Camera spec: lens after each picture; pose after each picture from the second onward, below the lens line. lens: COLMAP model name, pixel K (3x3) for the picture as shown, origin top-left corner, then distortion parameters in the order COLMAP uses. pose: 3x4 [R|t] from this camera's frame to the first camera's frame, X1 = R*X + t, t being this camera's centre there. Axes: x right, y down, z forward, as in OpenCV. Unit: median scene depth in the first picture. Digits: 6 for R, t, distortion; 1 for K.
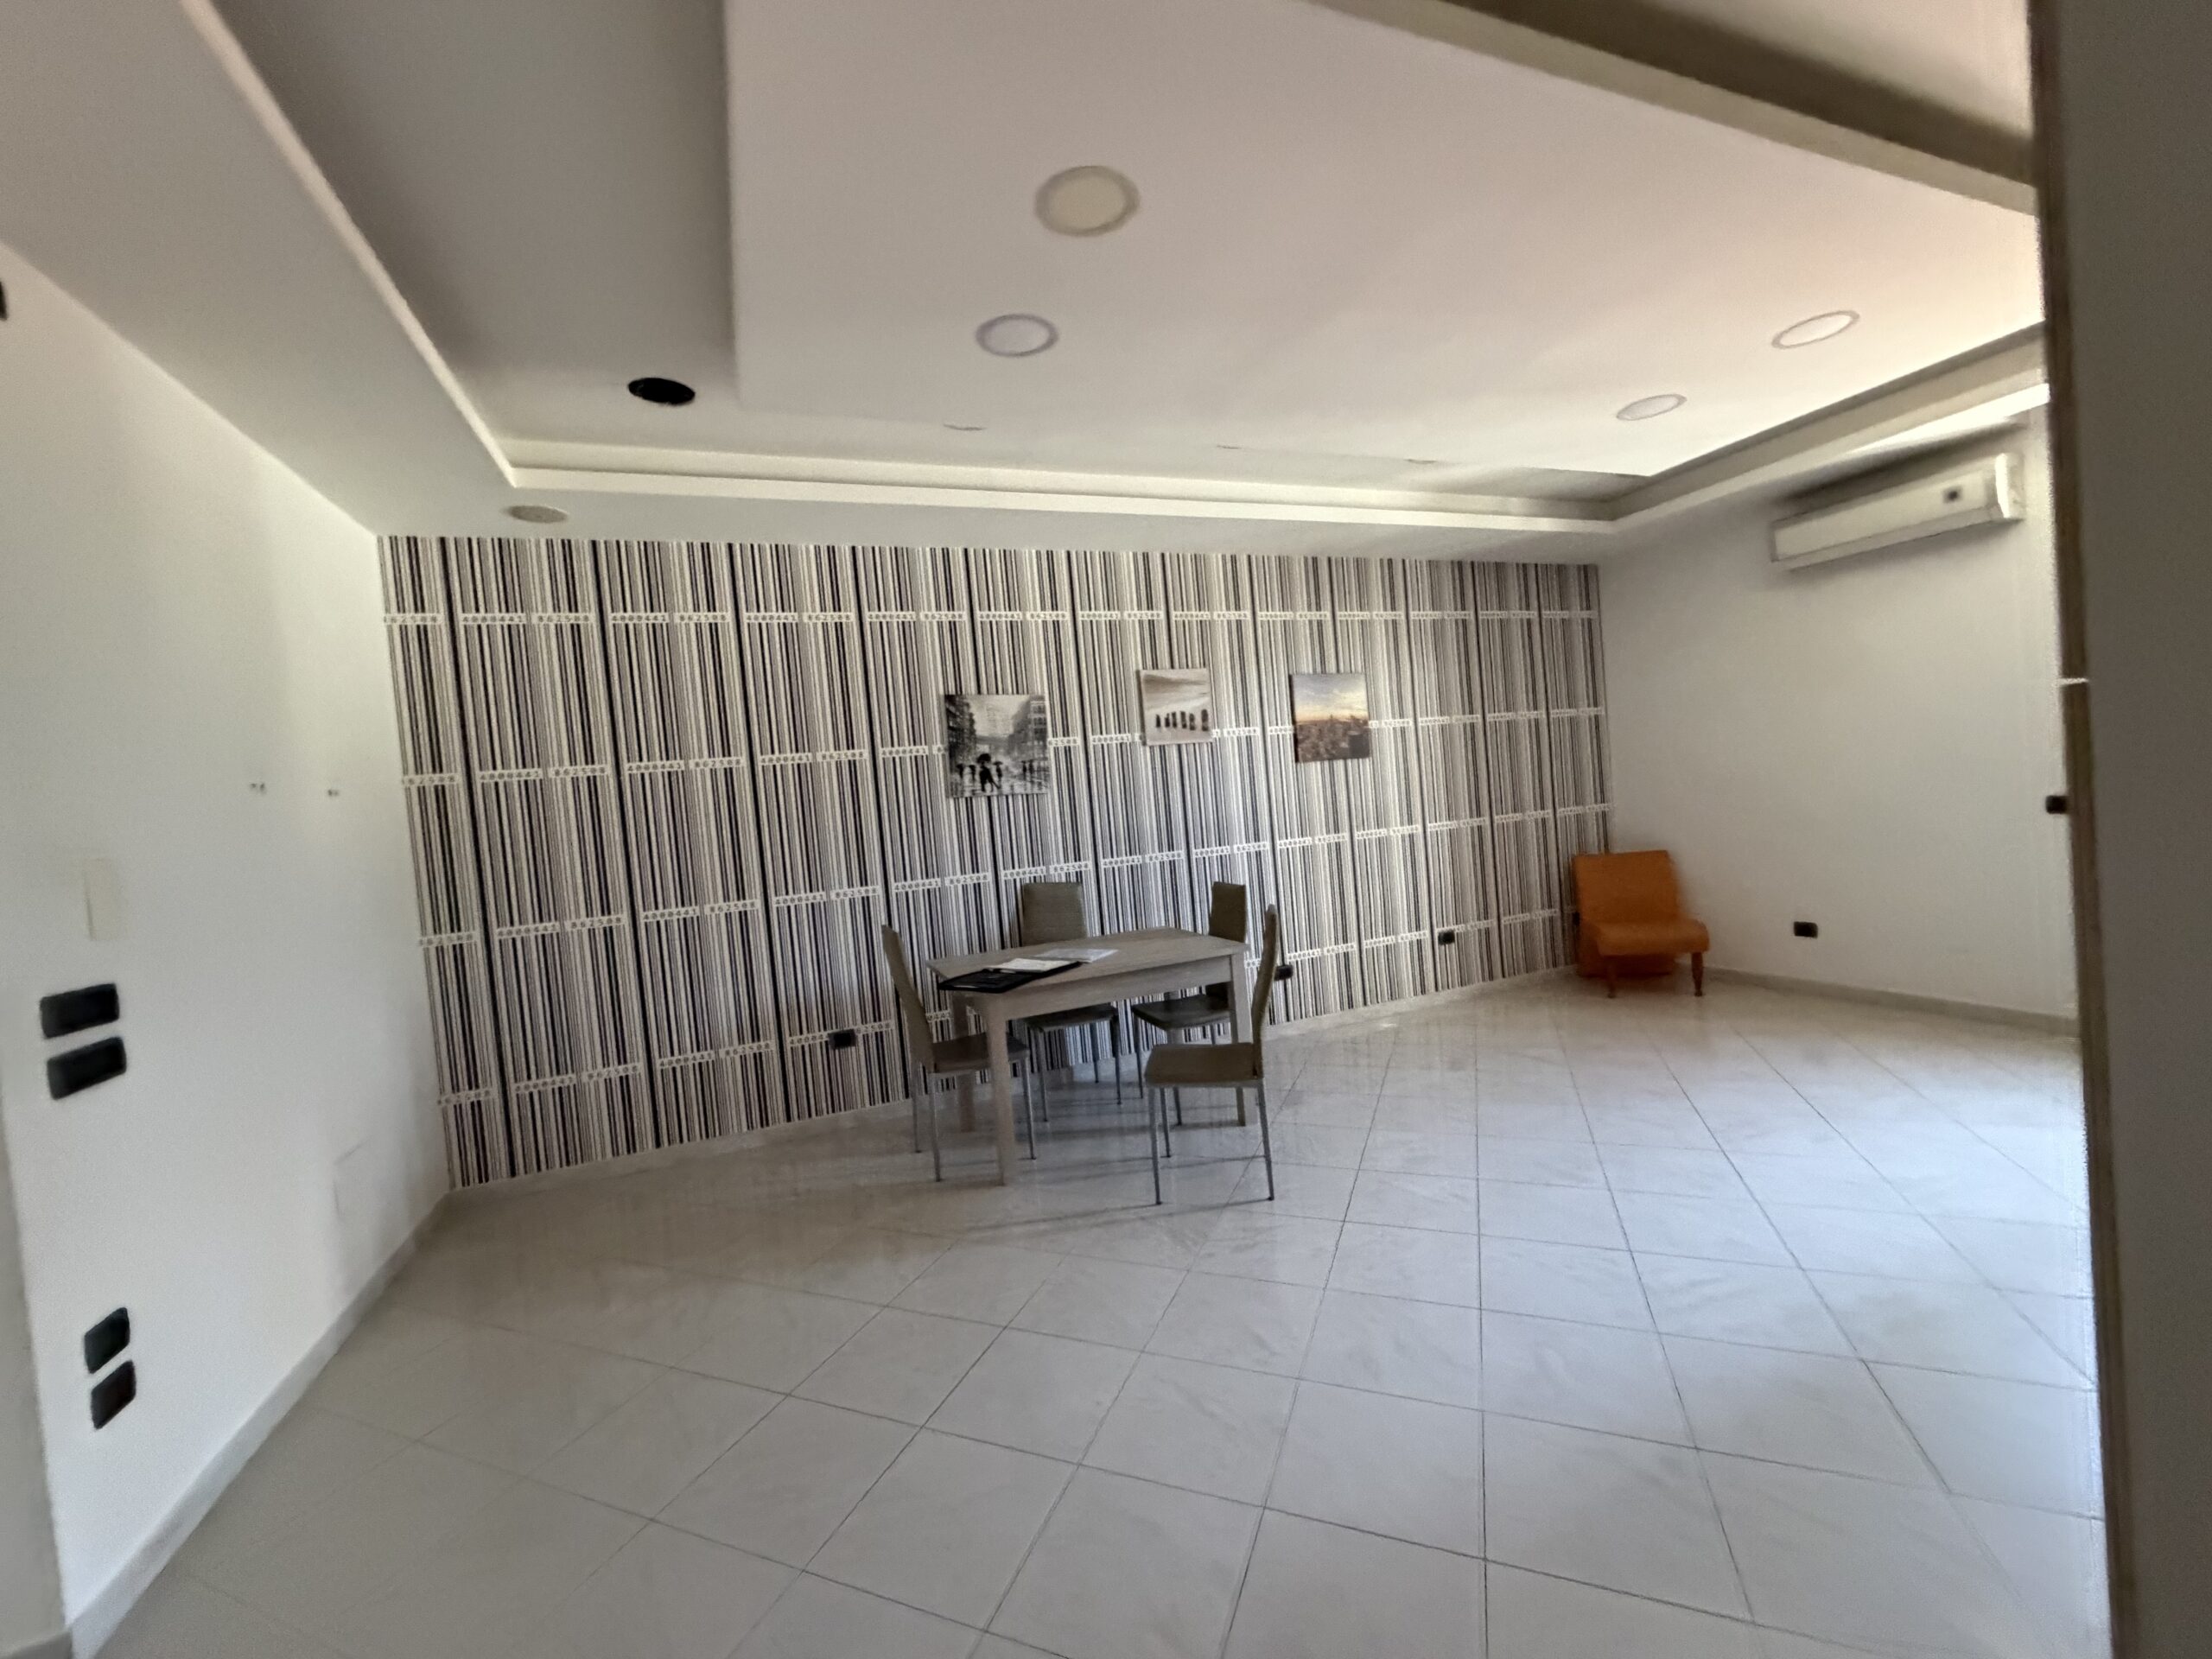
lens RADIAL K [[881.0, 0, 1100.6], [0, 881.0, 830.9], [0, 0, 1]] dist [-0.001430, 0.000045]
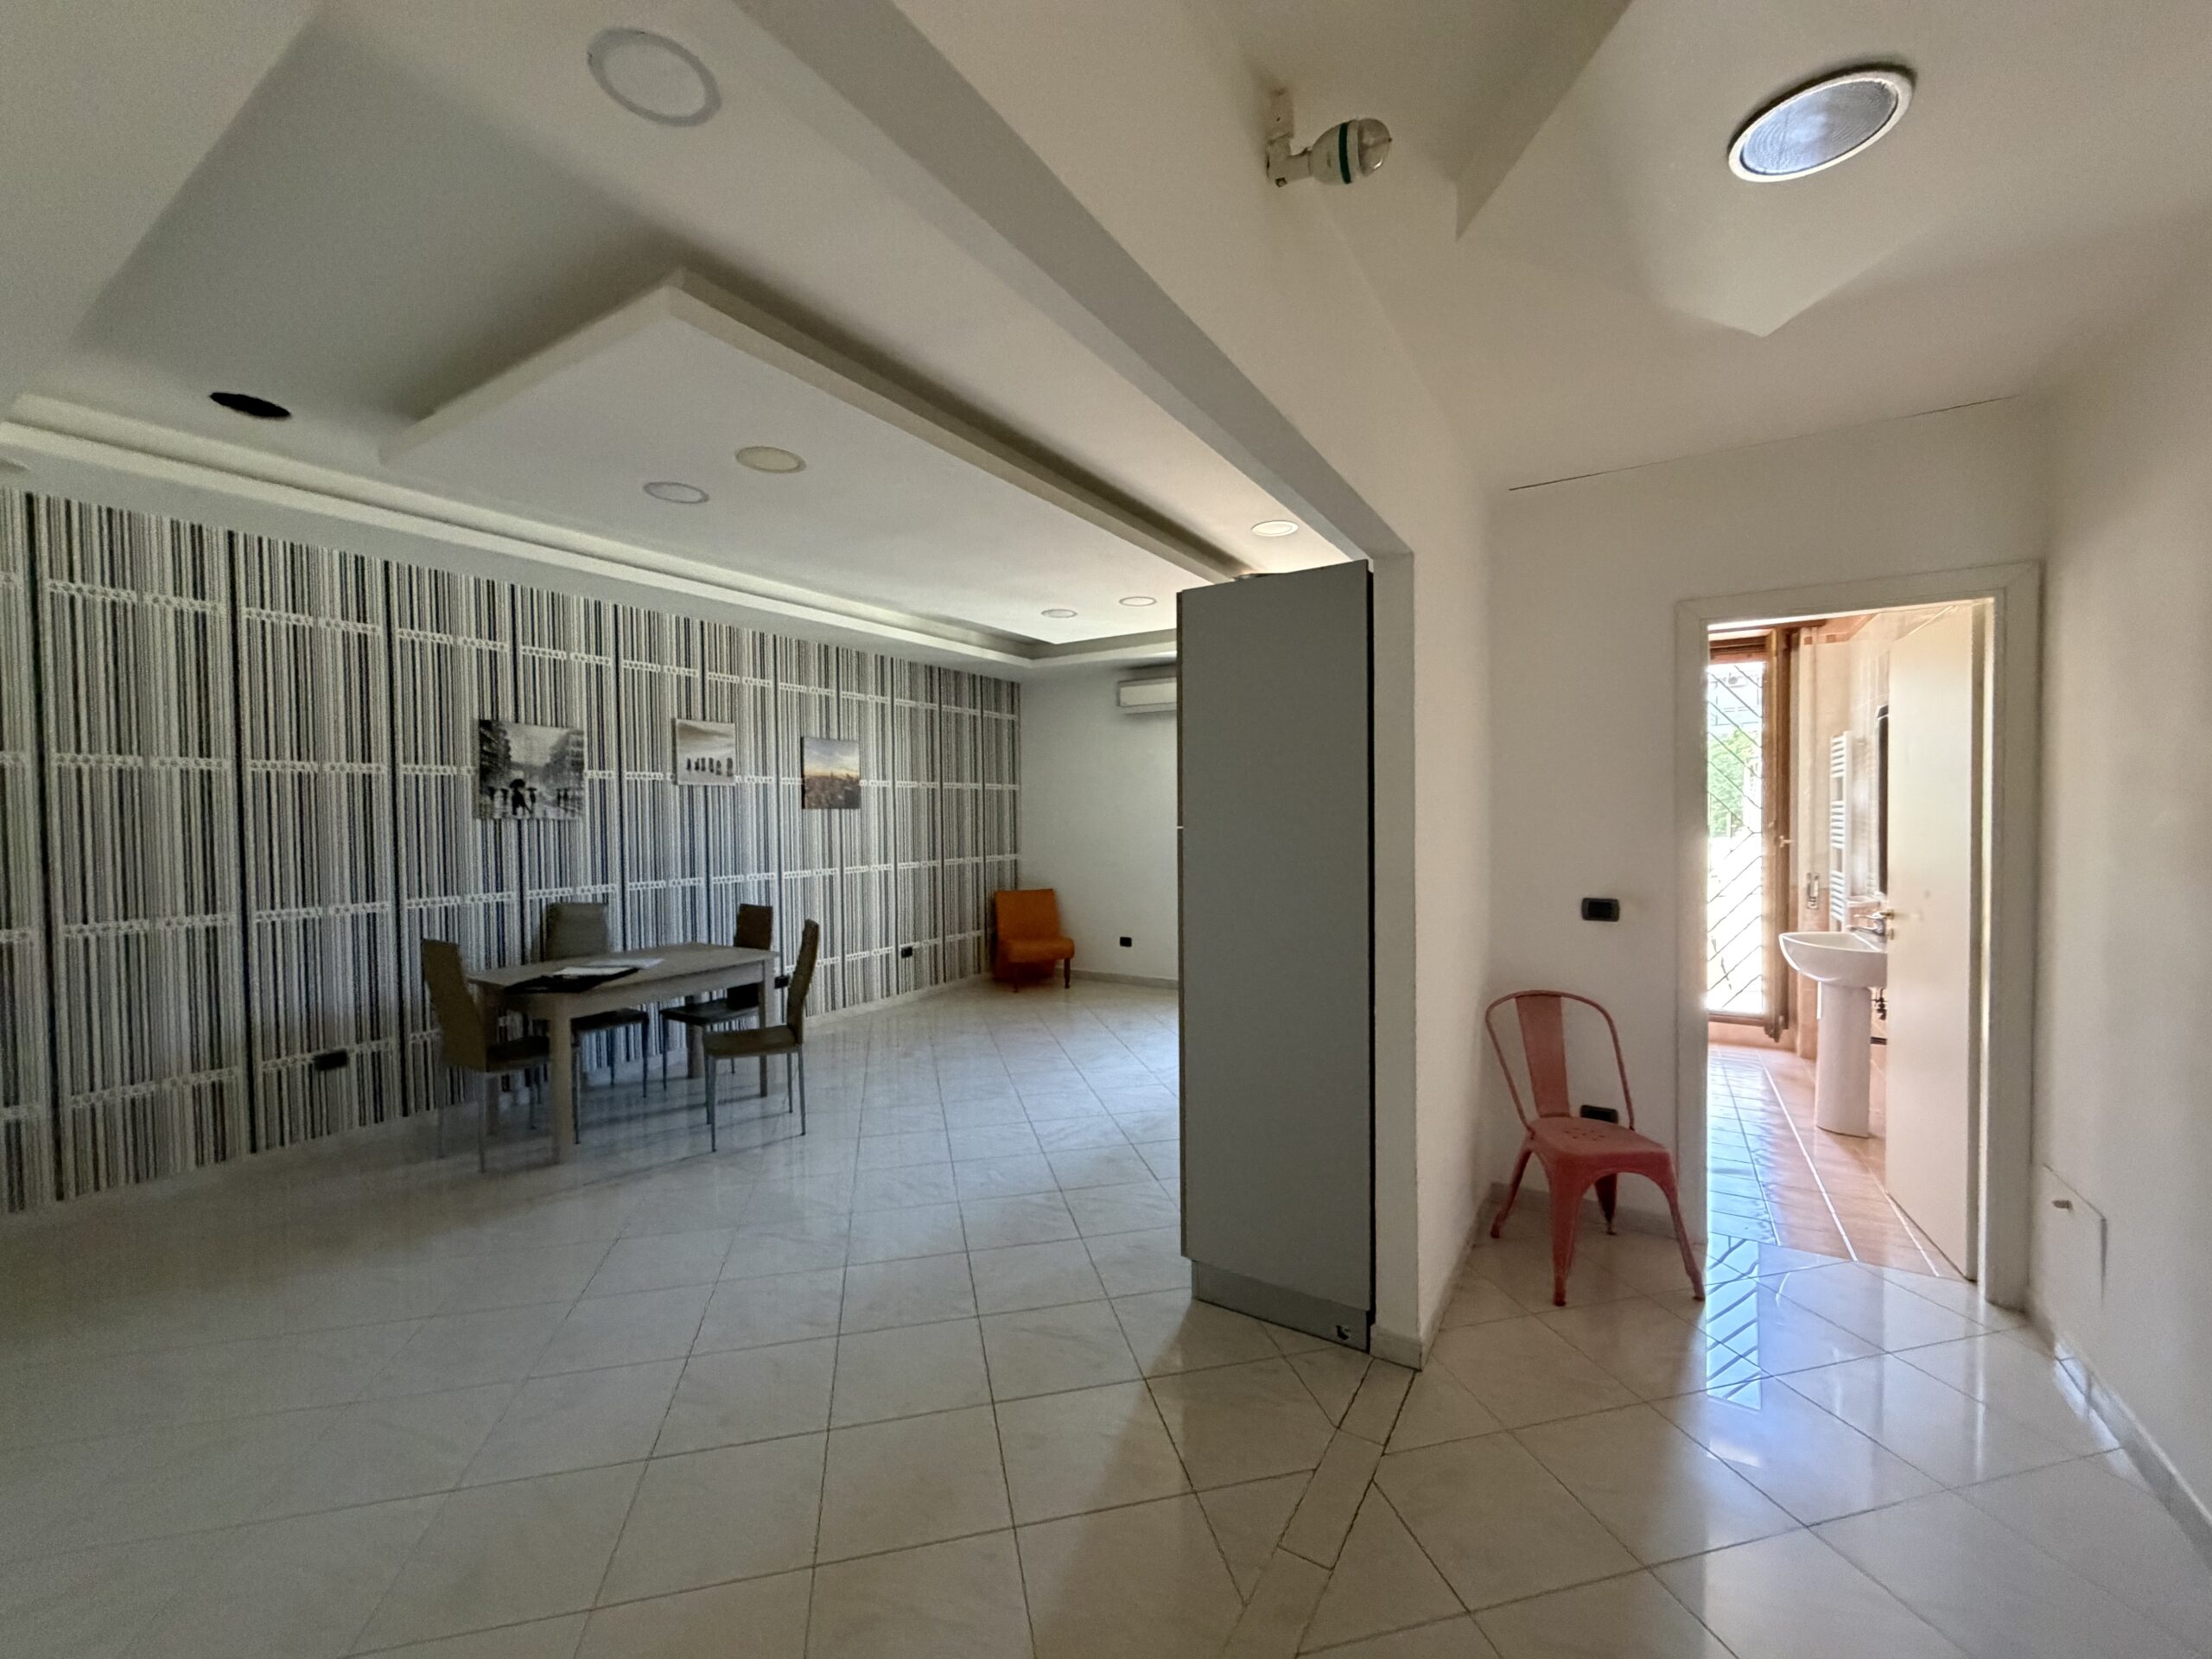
lens RADIAL K [[881.0, 0, 1101.8], [0, 881.0, 830.4], [0, 0, 1]] dist [-0.001430, 0.000045]
pose [[0.804964, 0.065222, 0.589728, -0.189555], [-0.039857, 0.997639, -0.055932, 0.004806], [-0.591983, 0.021518, 0.805663, -0.268410]]
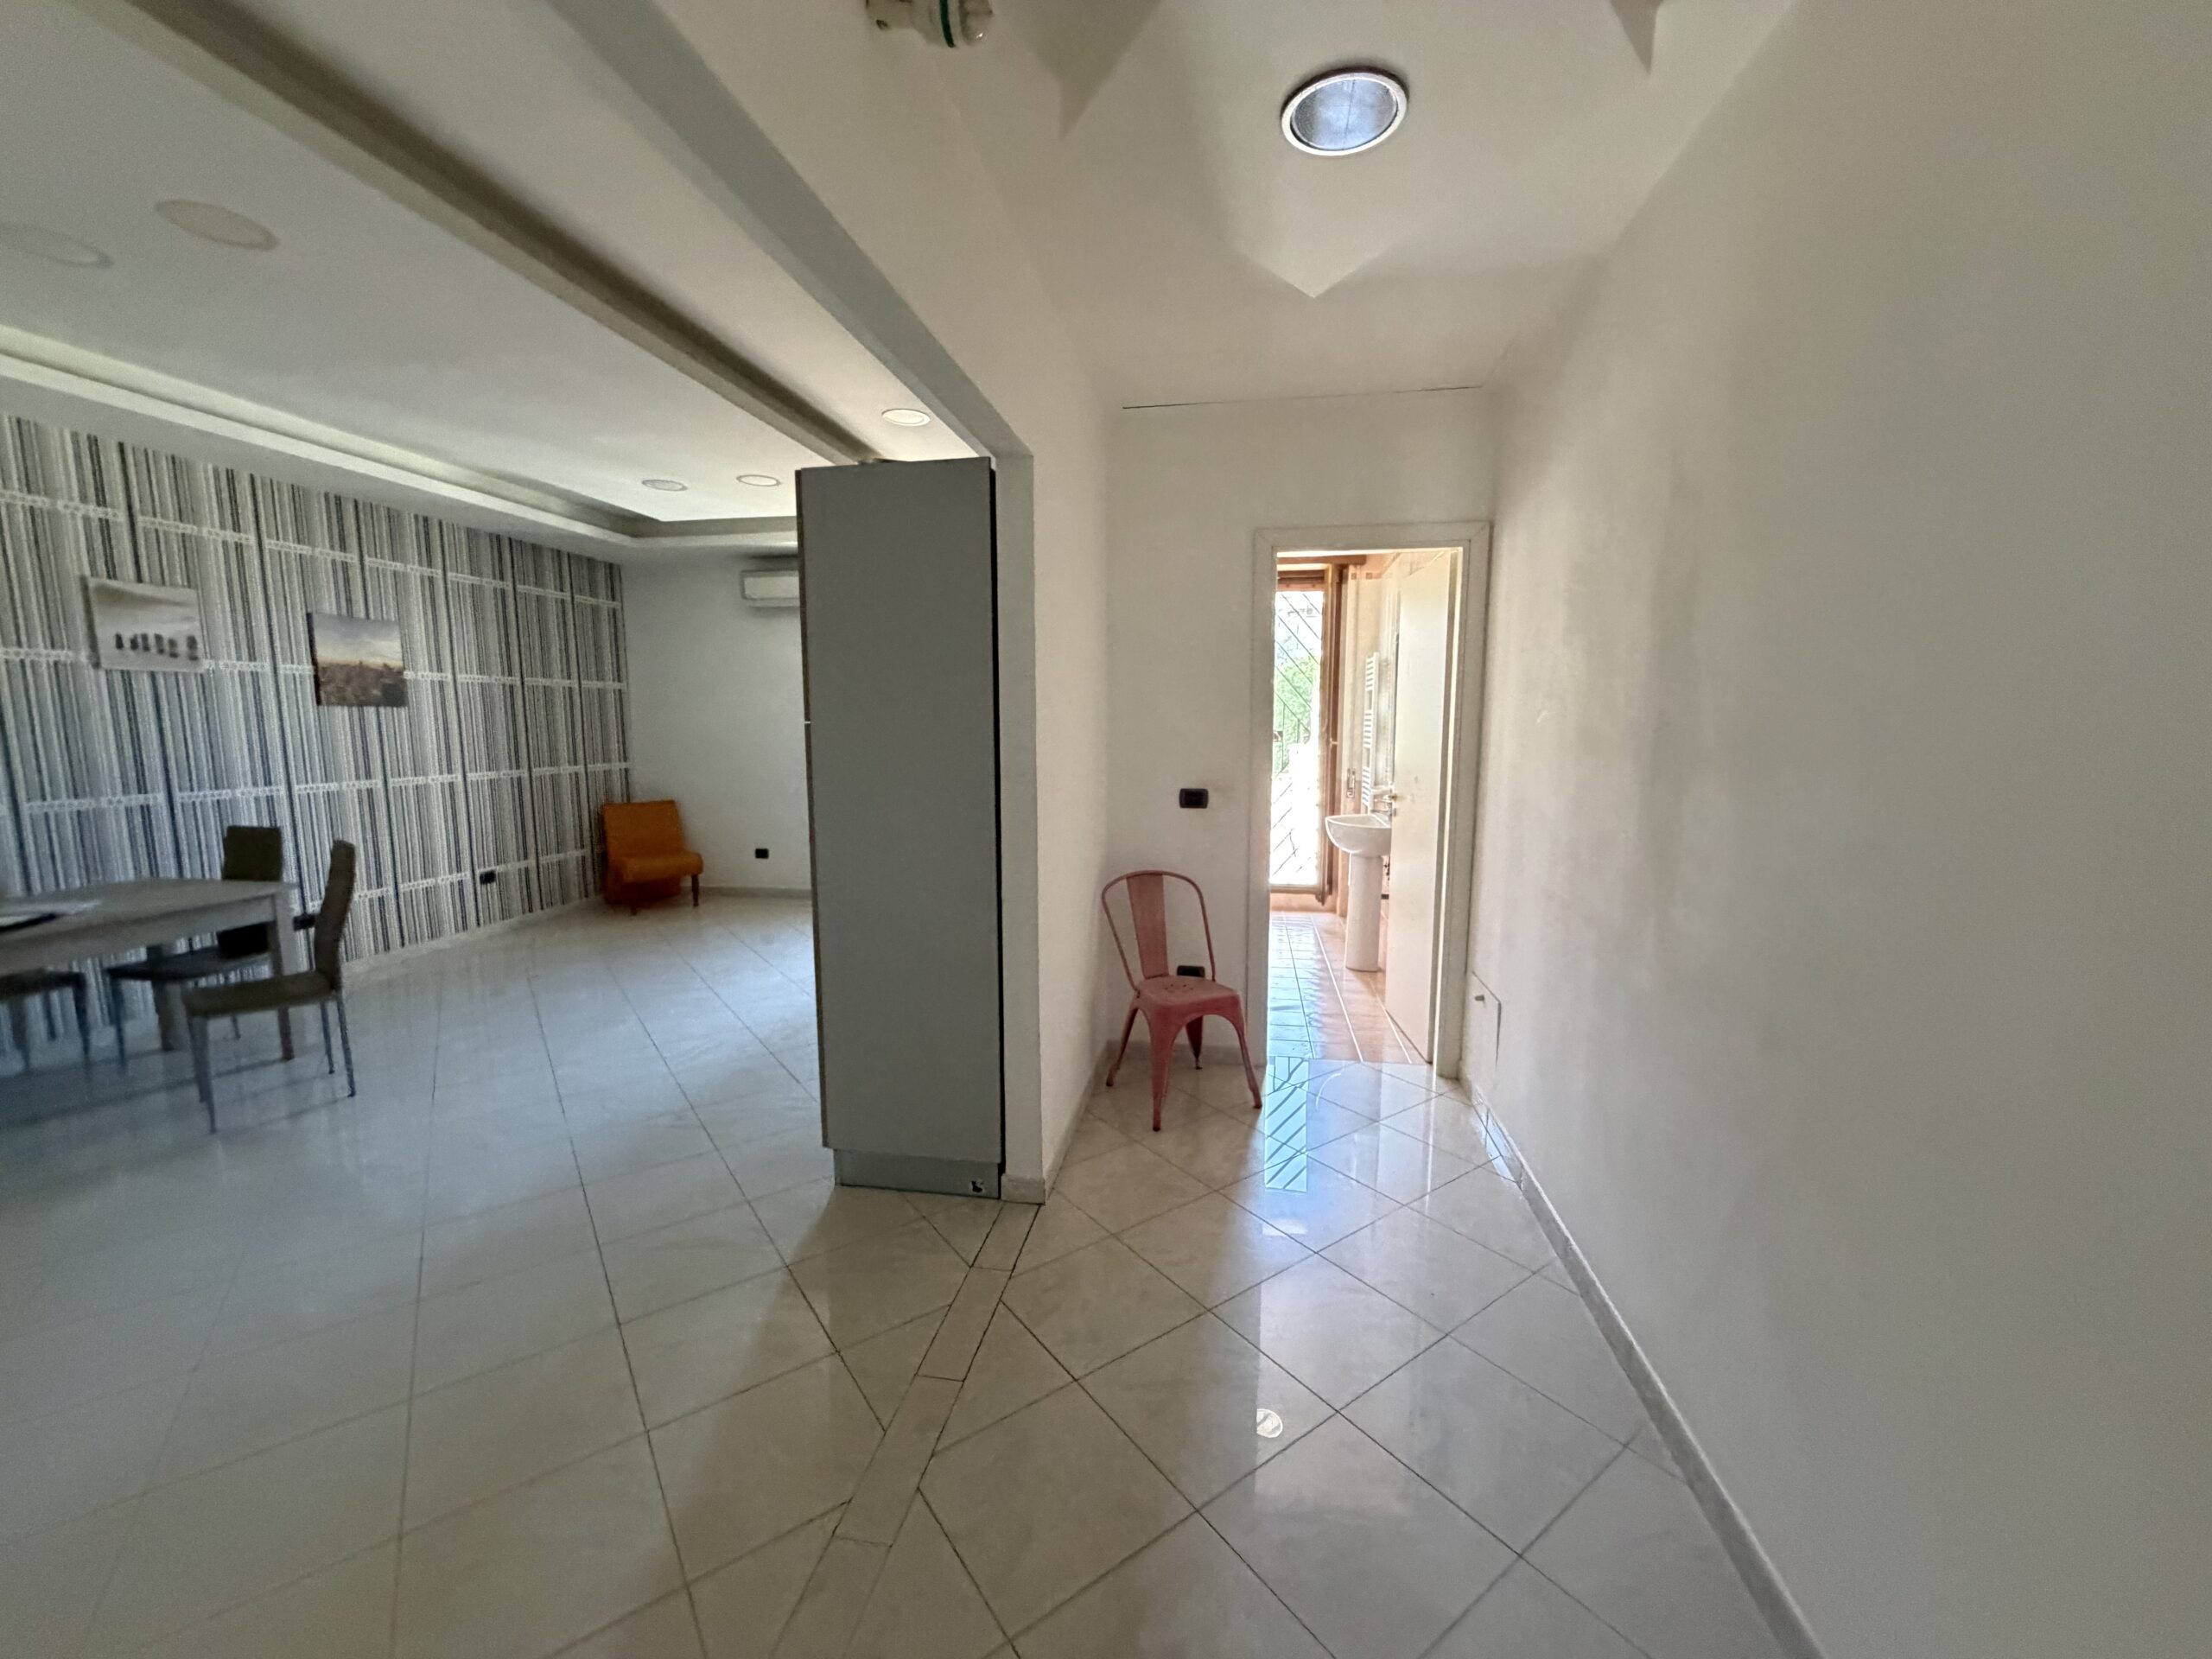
lens RADIAL K [[881.0, 0, 1101.3], [0, 881.0, 829.6], [0, 0, 1]] dist [-0.001430, 0.000045]
pose [[0.518283, -0.020795, 0.854956, -0.189677], [-0.015634, 0.999307, 0.033784, 0.015238], [-0.855066, -0.030876, 0.517599, -0.284827]]
